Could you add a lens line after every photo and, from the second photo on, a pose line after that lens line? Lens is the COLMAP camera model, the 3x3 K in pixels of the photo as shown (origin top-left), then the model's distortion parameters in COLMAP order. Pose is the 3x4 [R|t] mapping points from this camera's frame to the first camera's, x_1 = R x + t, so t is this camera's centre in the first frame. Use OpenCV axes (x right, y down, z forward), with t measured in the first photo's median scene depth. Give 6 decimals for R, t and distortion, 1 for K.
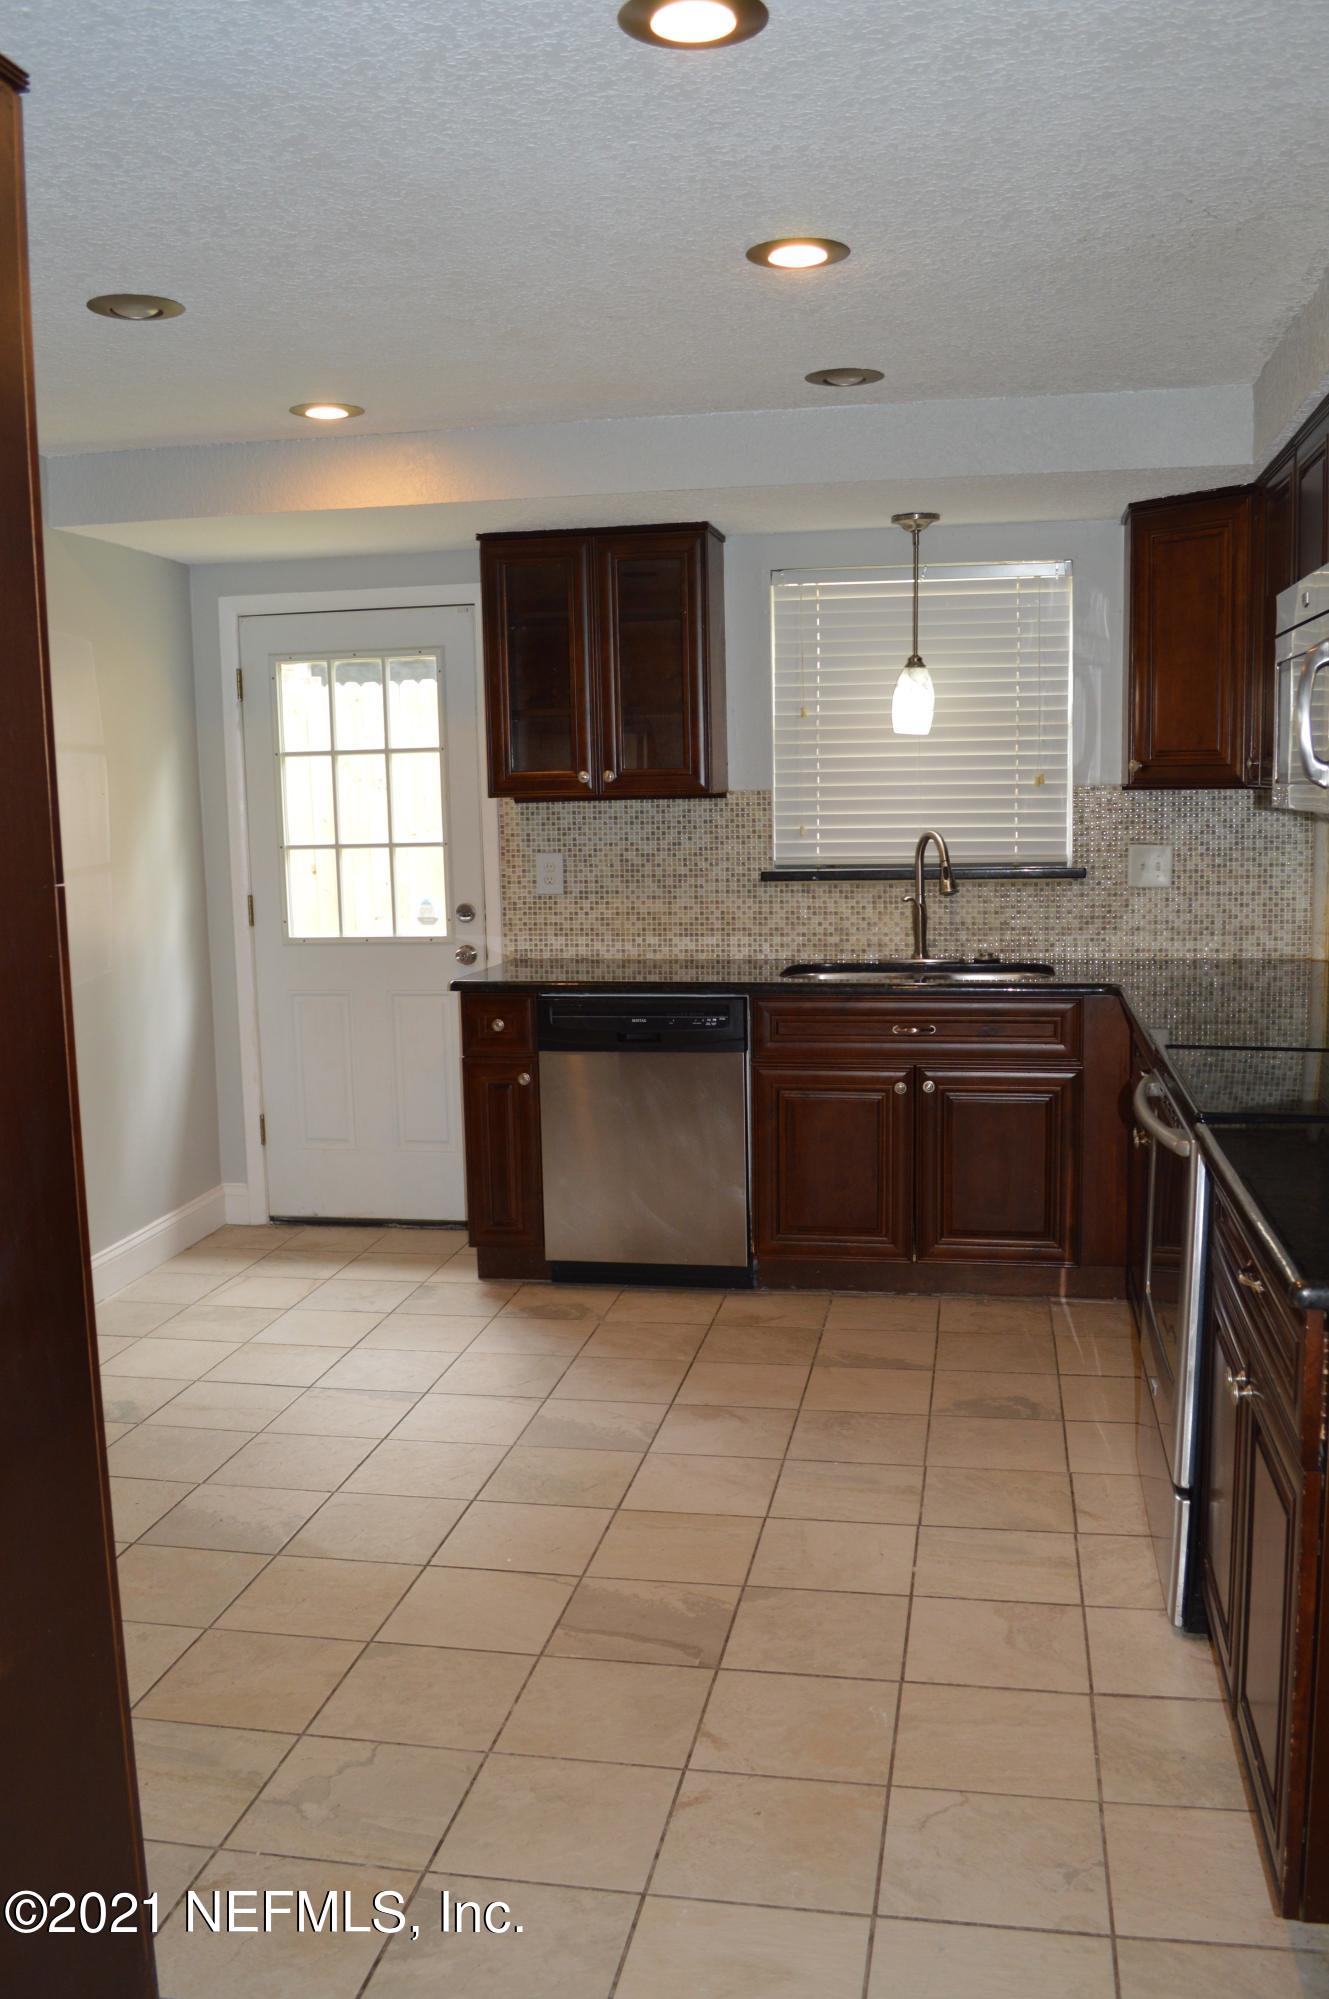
lens RADIAL K [[1665.7, 0, 664.5], [0, 1665.7, 999.5], [0, 0, 1]] dist [-0.088431, 0.000812]
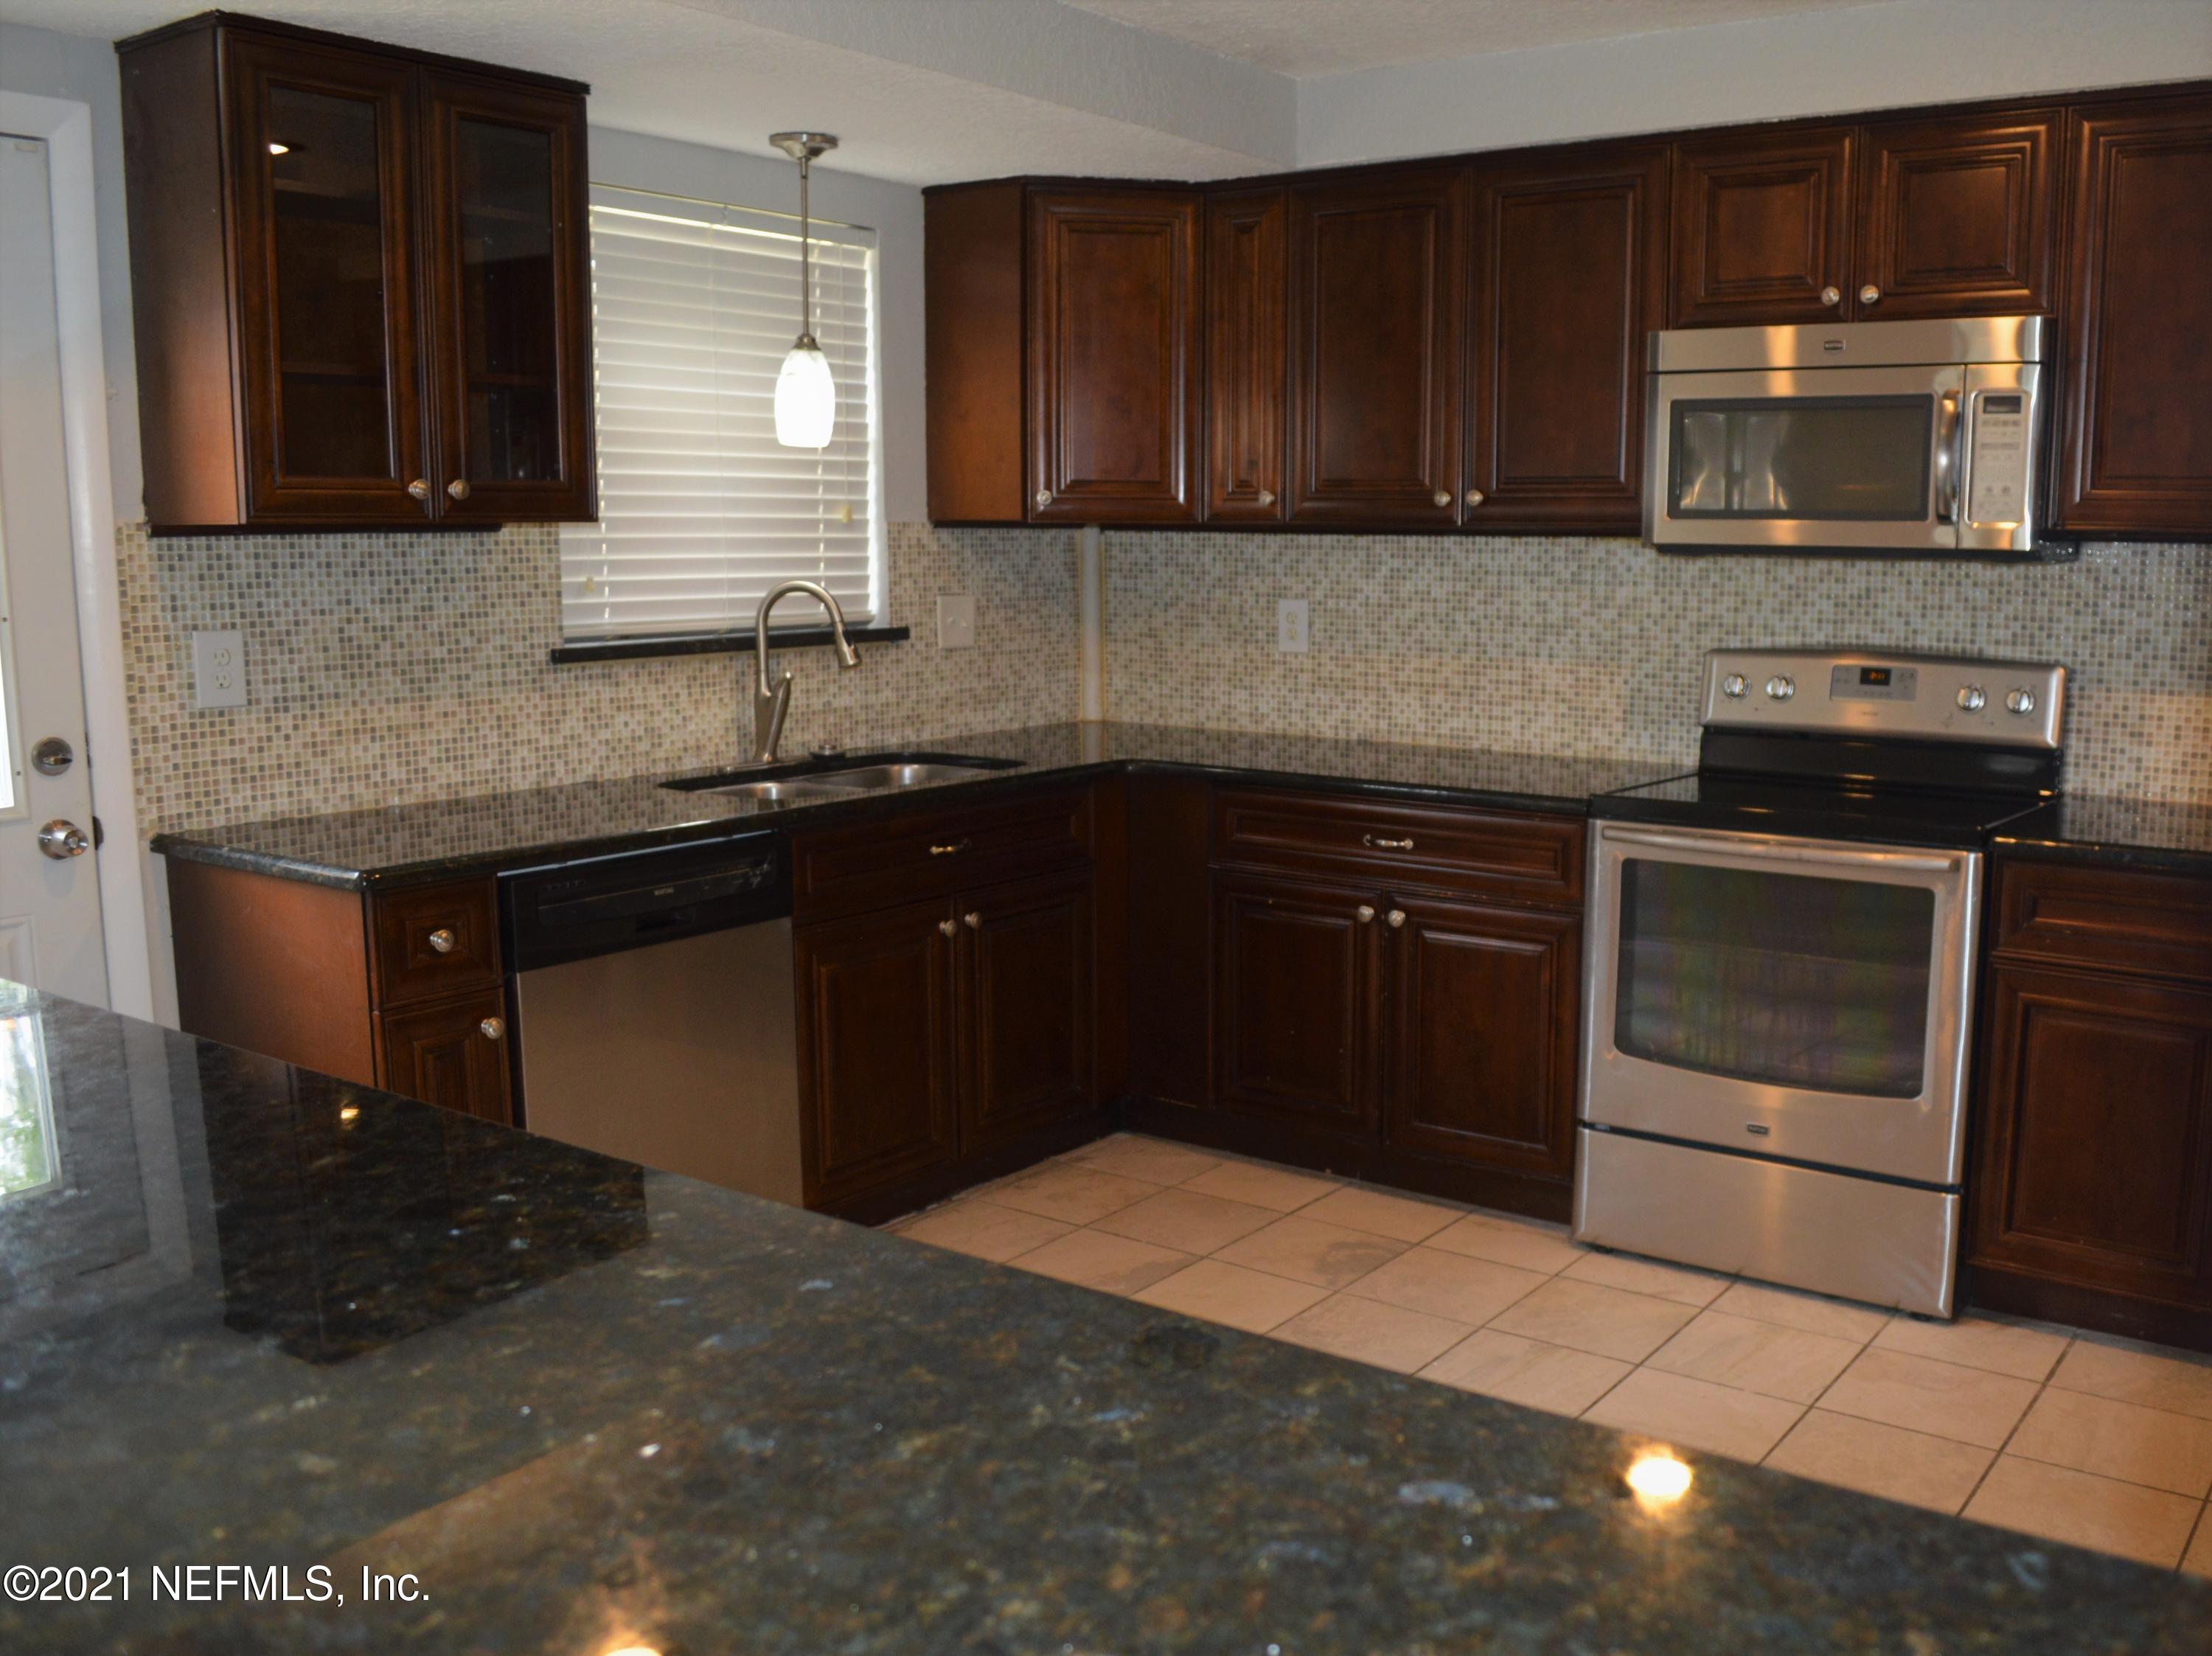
lens RADIAL K [[2000.5, 0, 1240.3], [0, 2000.5, 825.5], [0, 0, 1]] dist [-0.078252, 0.004178]
pose [[0.408590, -0.114121, 0.905556, -0.528126], [0.100094, 0.991771, 0.079823, -0.044021], [-0.907213, 0.058026, 0.416650, 0.449971]]
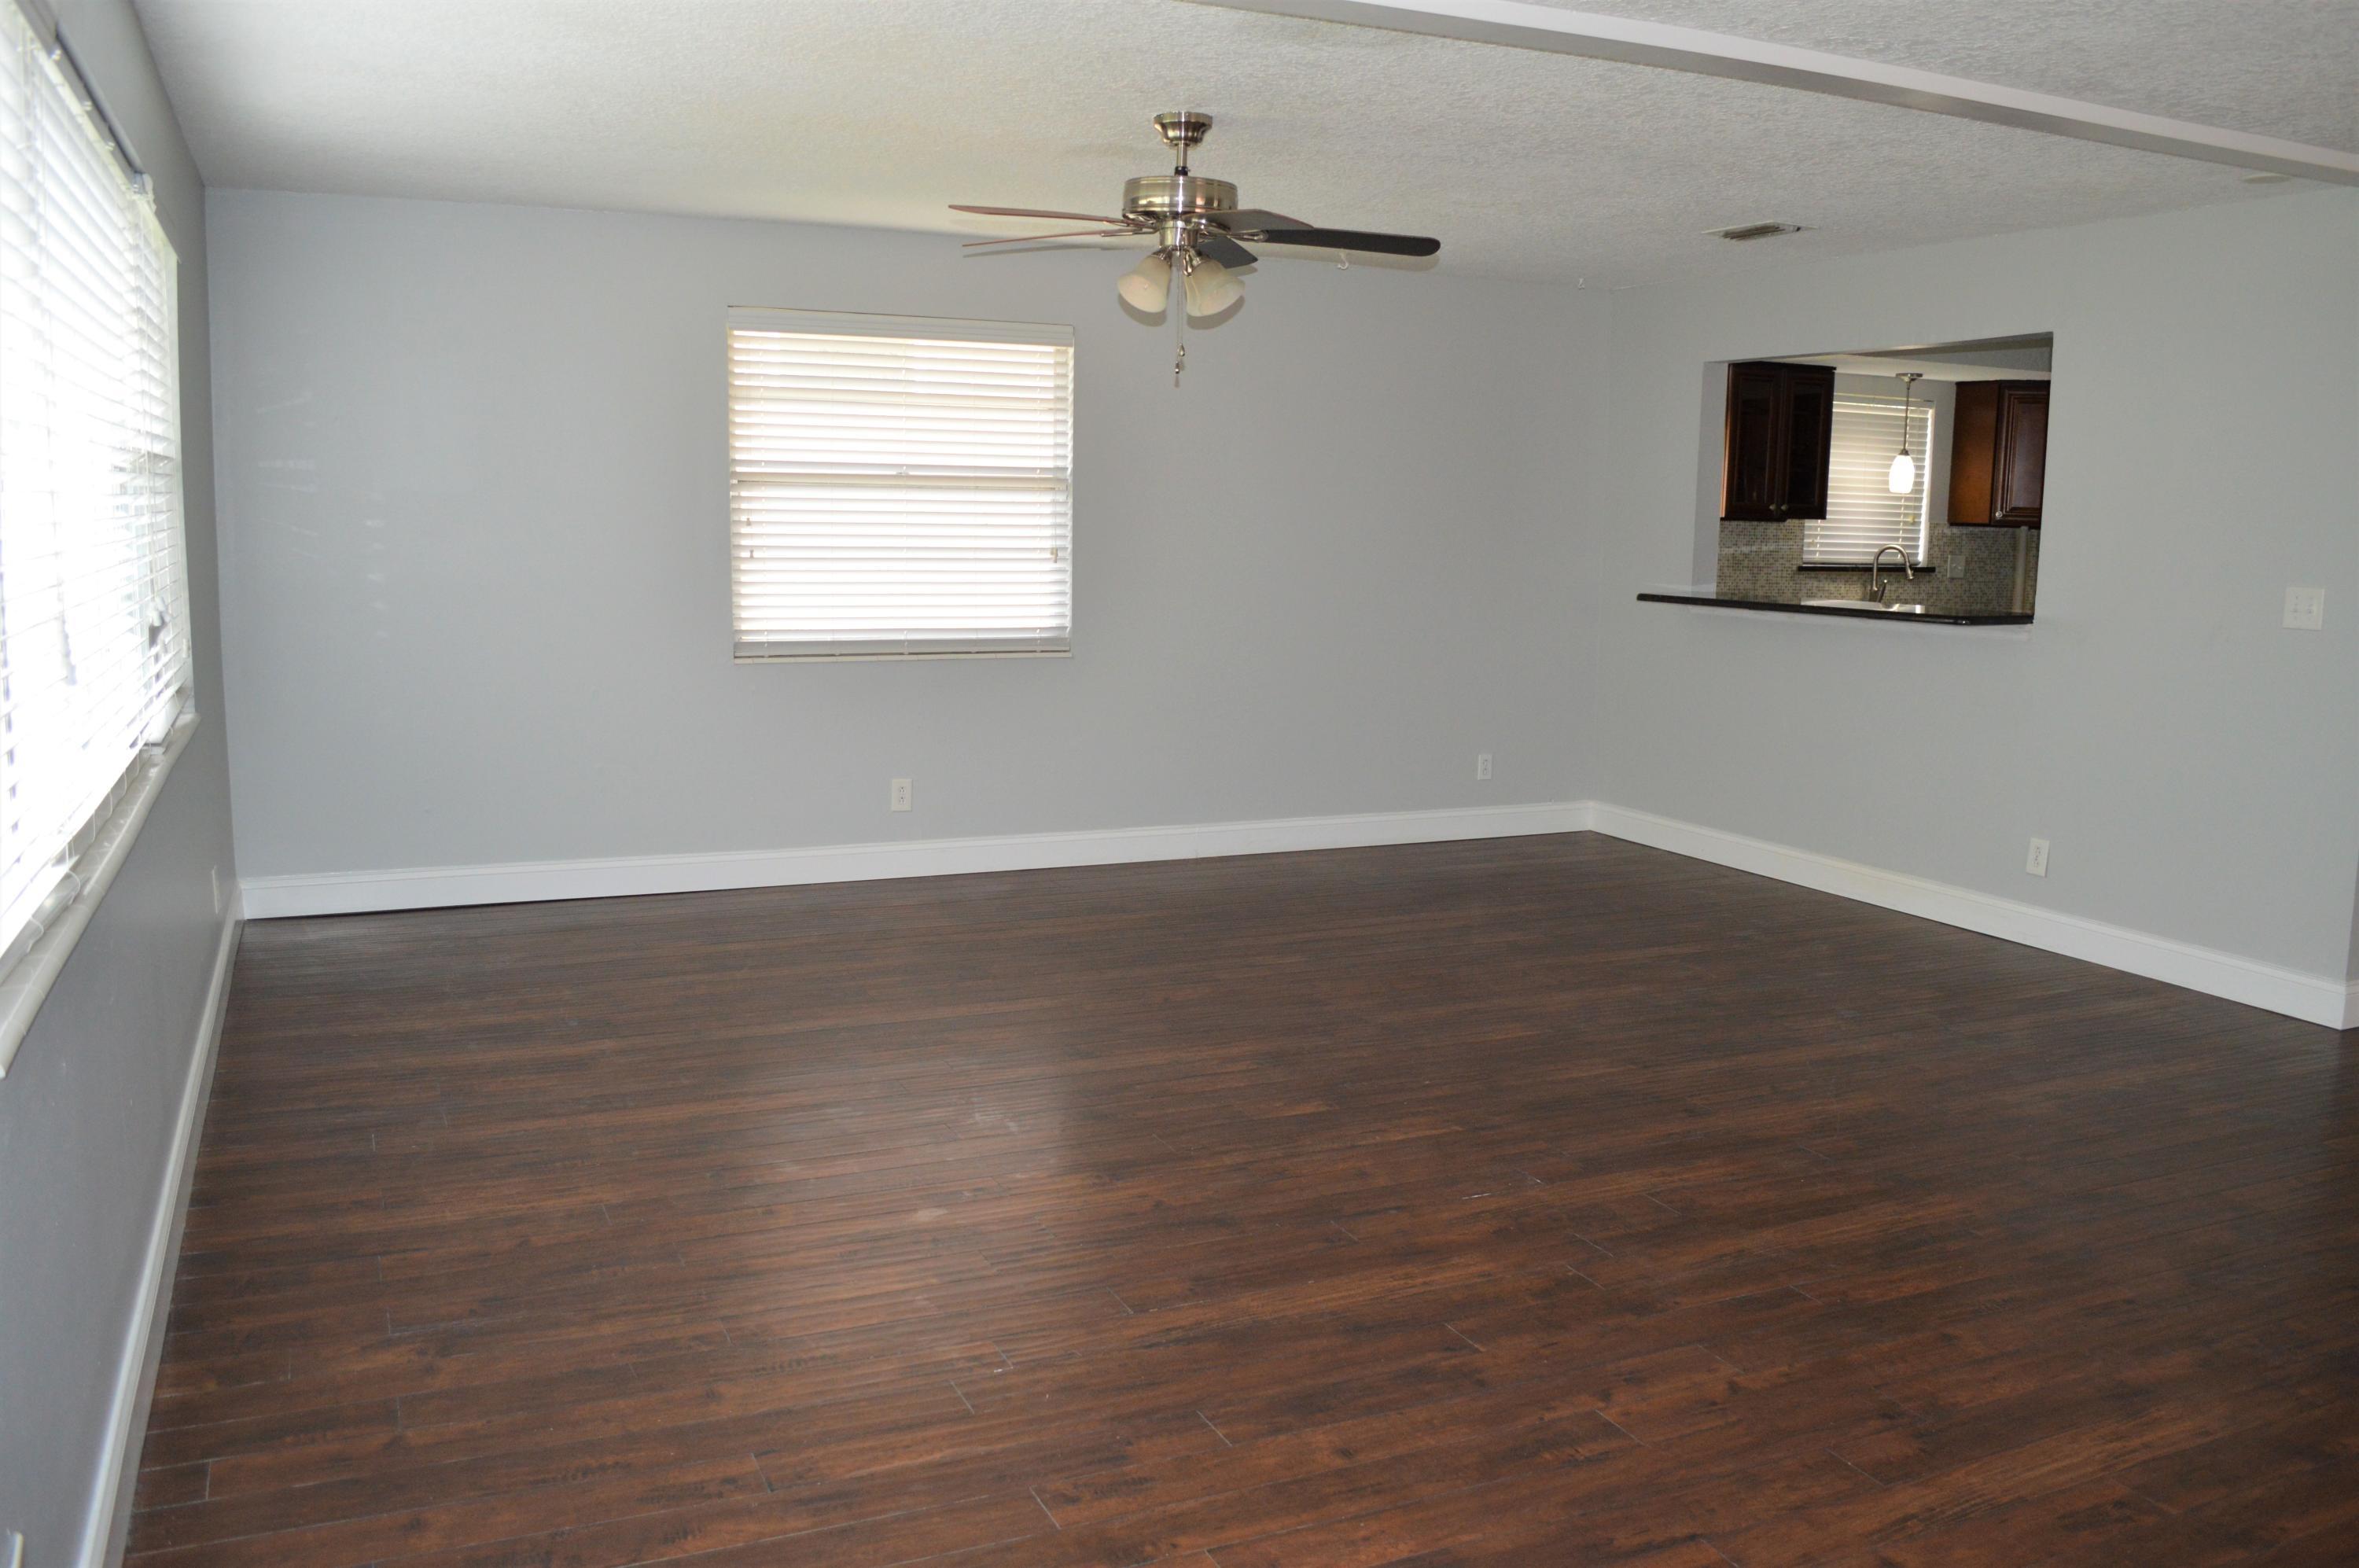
lens RADIAL K [[1881.7, 0, 1179.5], [0, 1881.7, 784.0], [0, 0, 1]] dist [-0.079831, 0.000790]
pose [[0.816343, -0.048453, 0.575531, -1.581071], [0.037032, 0.998816, 0.031561, 0.063676], [-0.576379, -0.004451, 0.817170, -0.203107]]
